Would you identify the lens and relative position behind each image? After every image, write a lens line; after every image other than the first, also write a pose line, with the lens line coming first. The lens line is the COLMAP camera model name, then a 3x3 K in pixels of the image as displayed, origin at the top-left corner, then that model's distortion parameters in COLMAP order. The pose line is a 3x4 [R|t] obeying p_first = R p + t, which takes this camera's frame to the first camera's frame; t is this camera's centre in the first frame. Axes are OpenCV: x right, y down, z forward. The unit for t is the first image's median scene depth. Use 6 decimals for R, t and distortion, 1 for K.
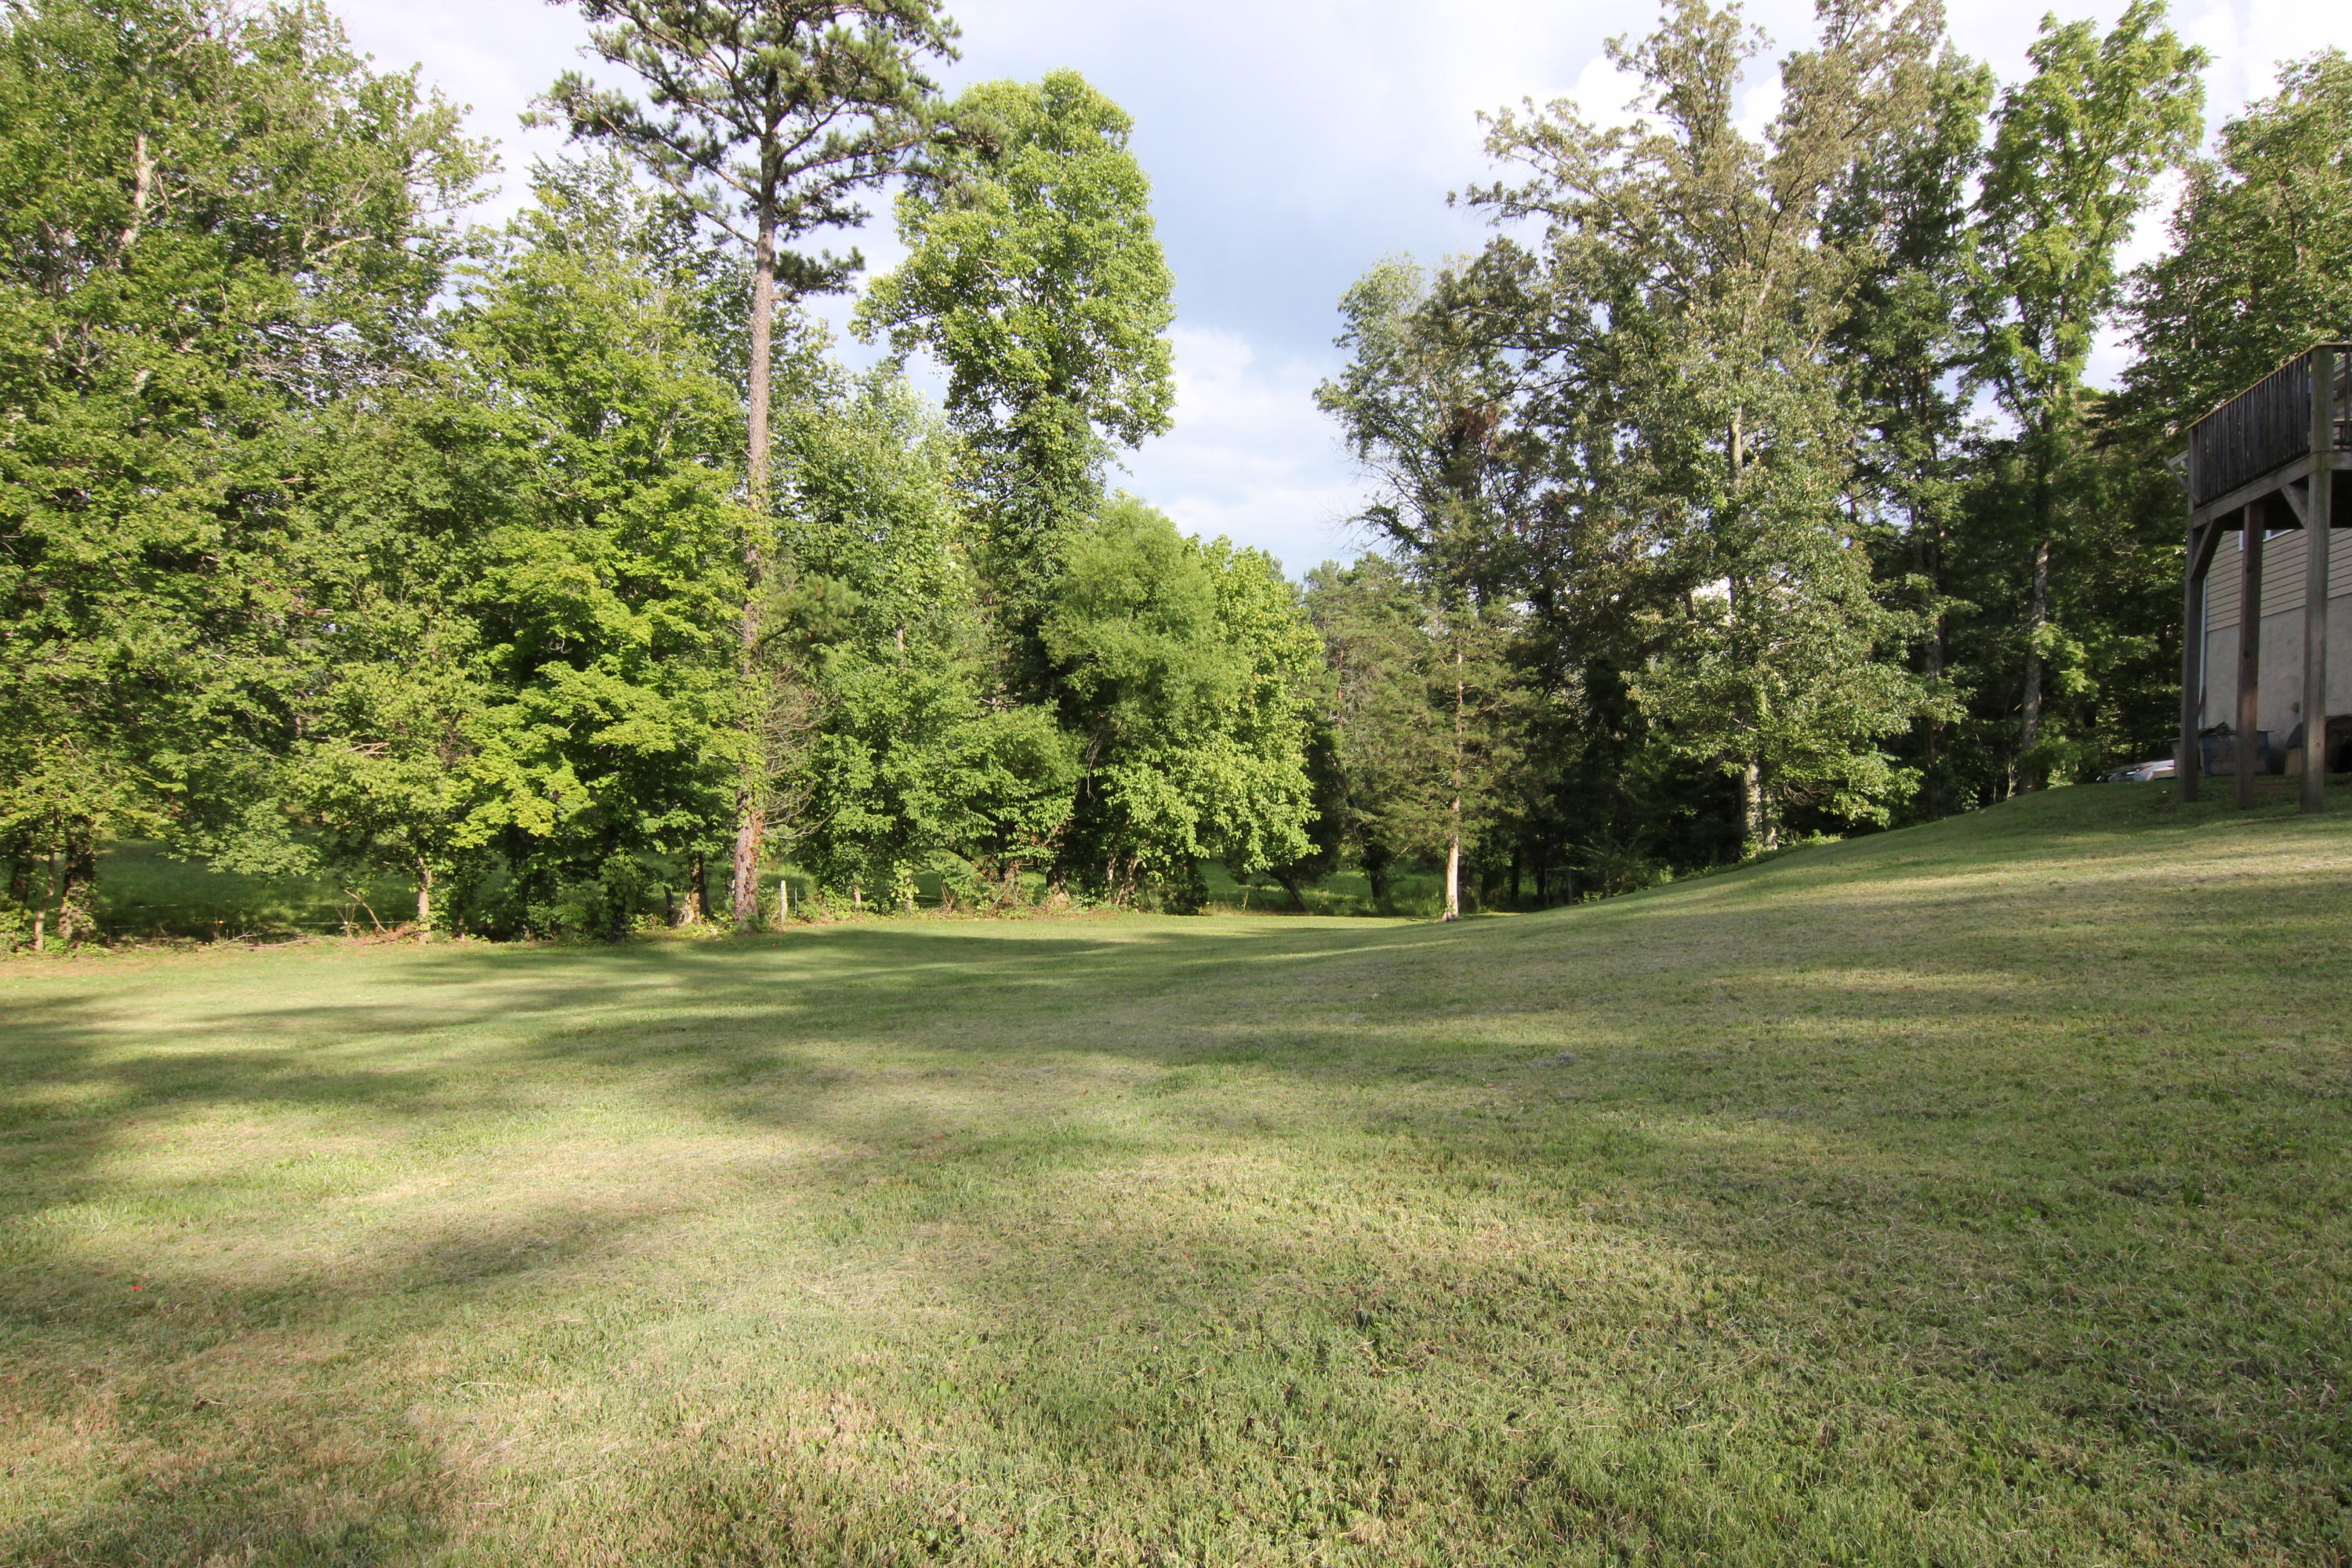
lens RADIAL K [[1314.9, 0, 1184.2], [0, 1314.9, 780.0], [0, 0, 1]] dist [-0.003677, -0.013568]
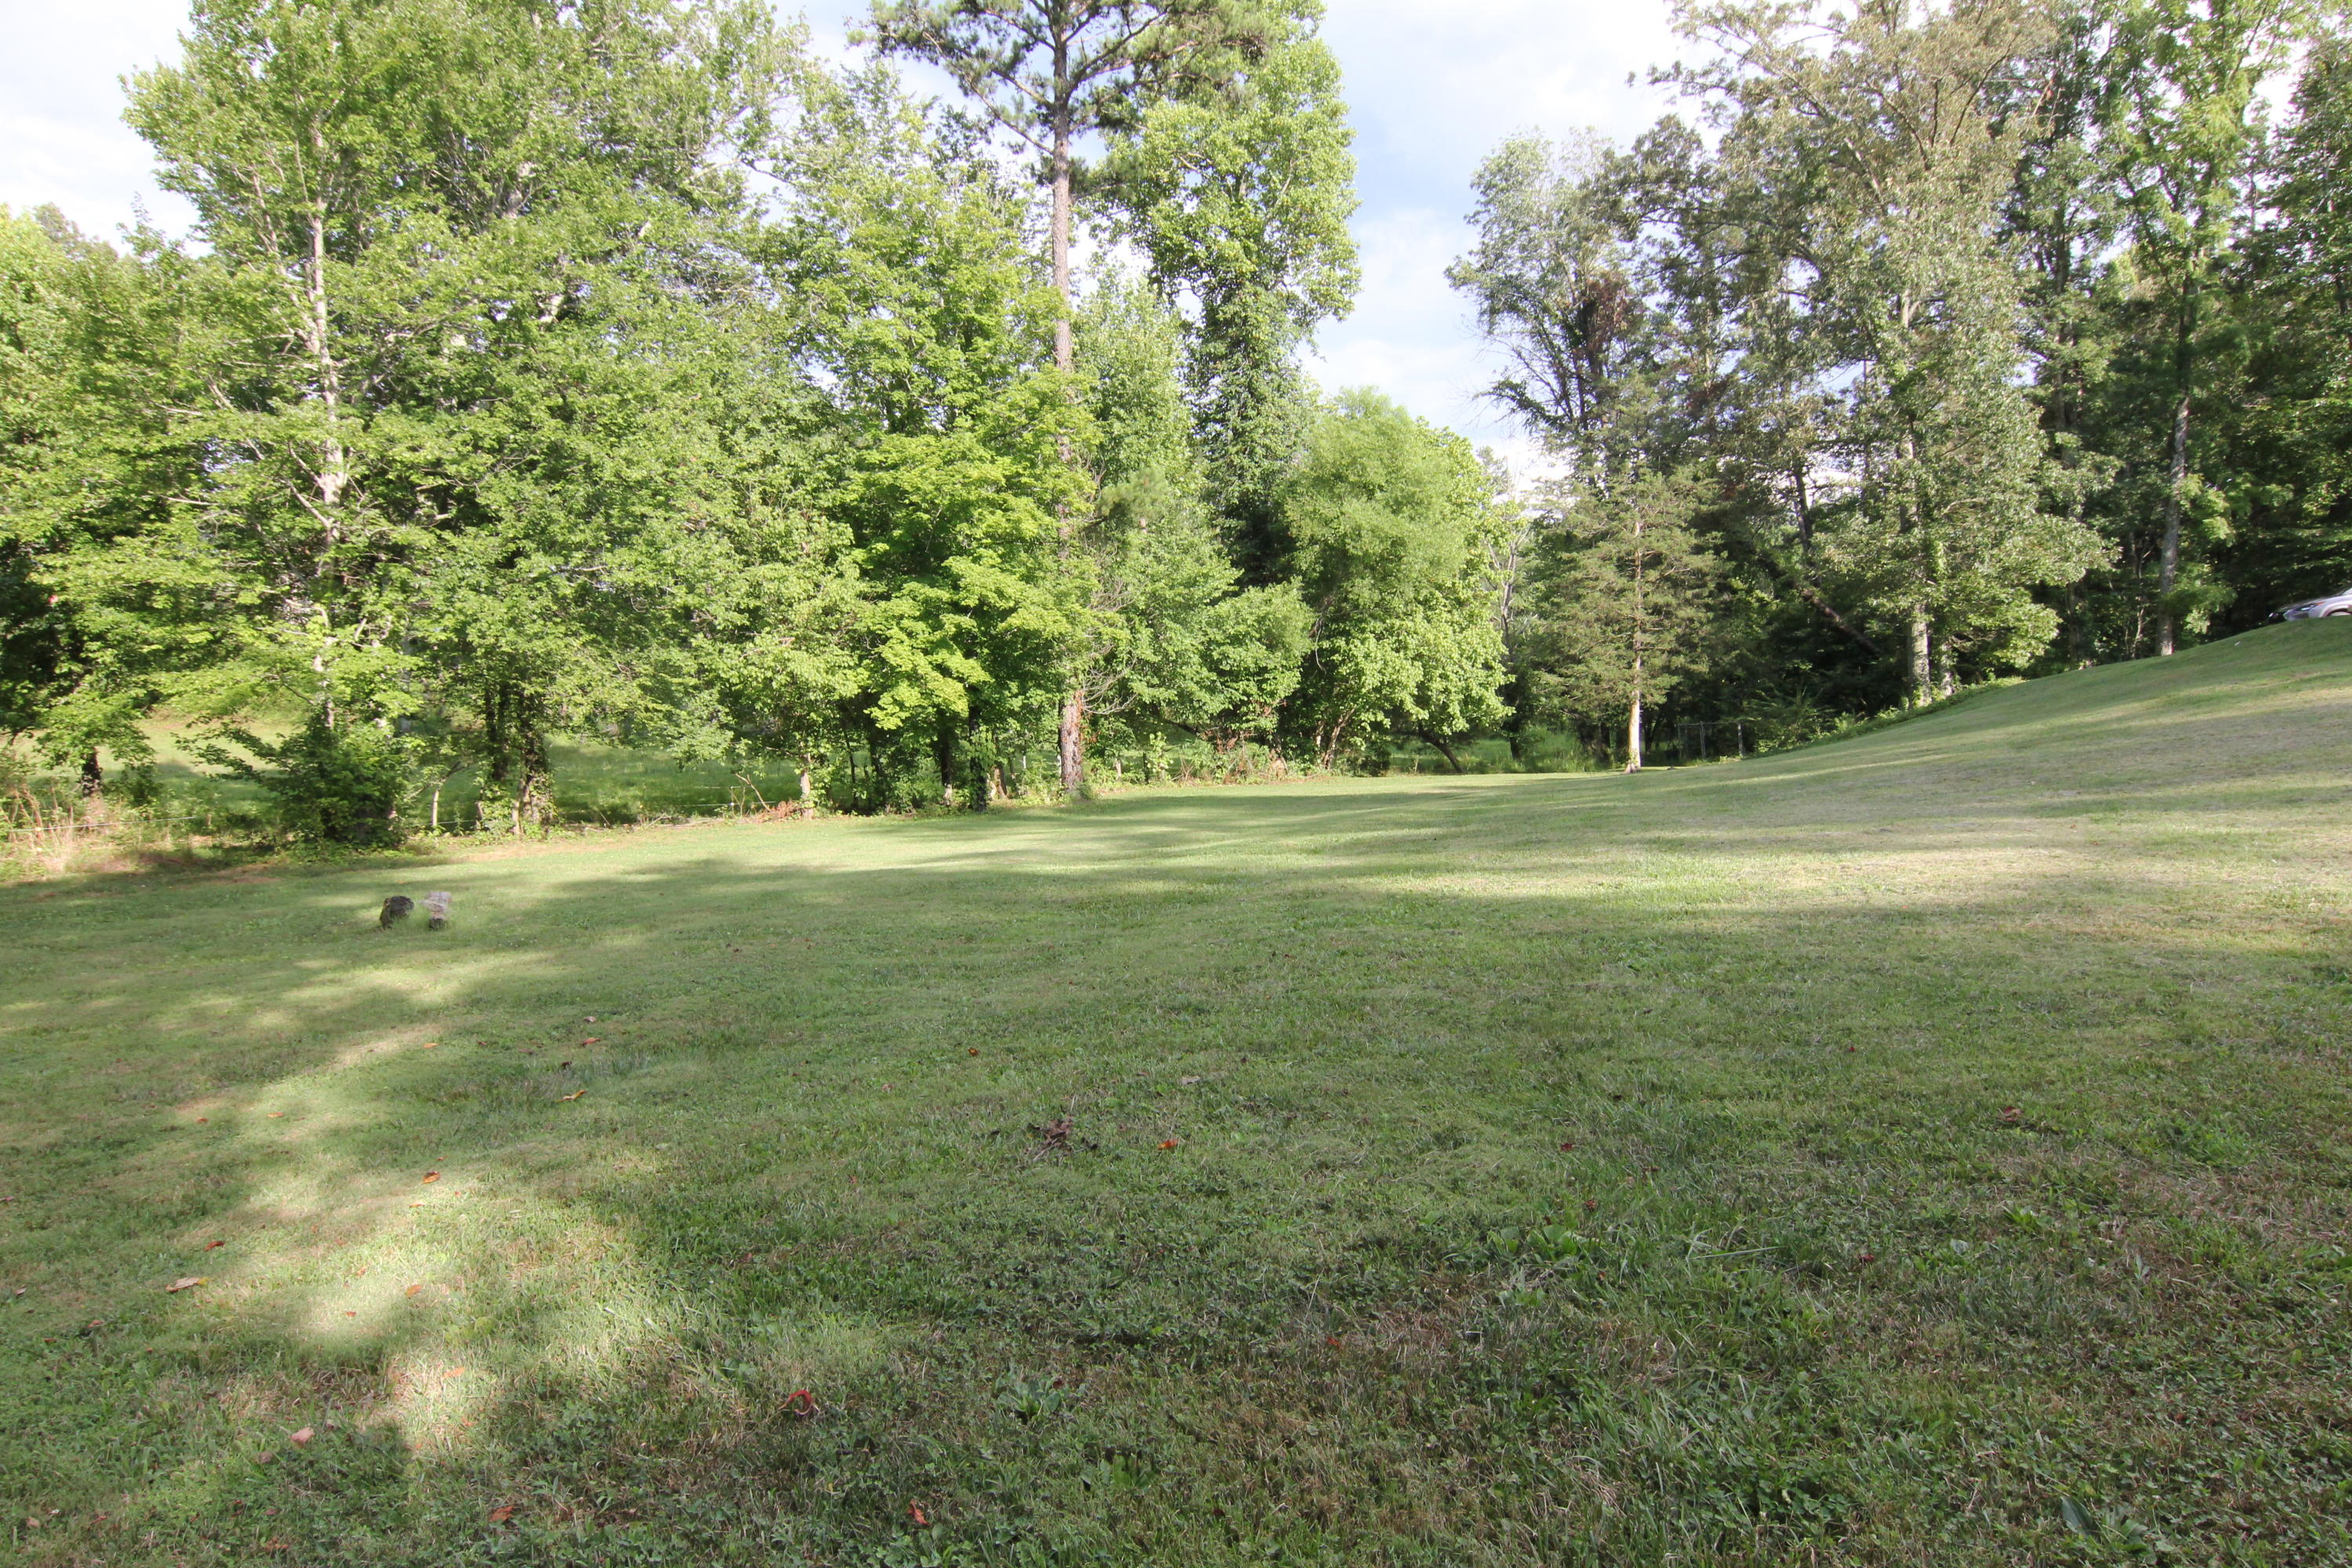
lens RADIAL K [[1314.9, 0, 1167.0], [0, 1314.9, 780.2], [0, 0, 1]] dist [-0.003677, -0.013568]
pose [[0.999132, -0.038655, 0.015517, -0.208327], [0.037107, 0.995249, 0.090013, 0.002408], [-0.018922, -0.089359, 0.995820, -0.076551]]
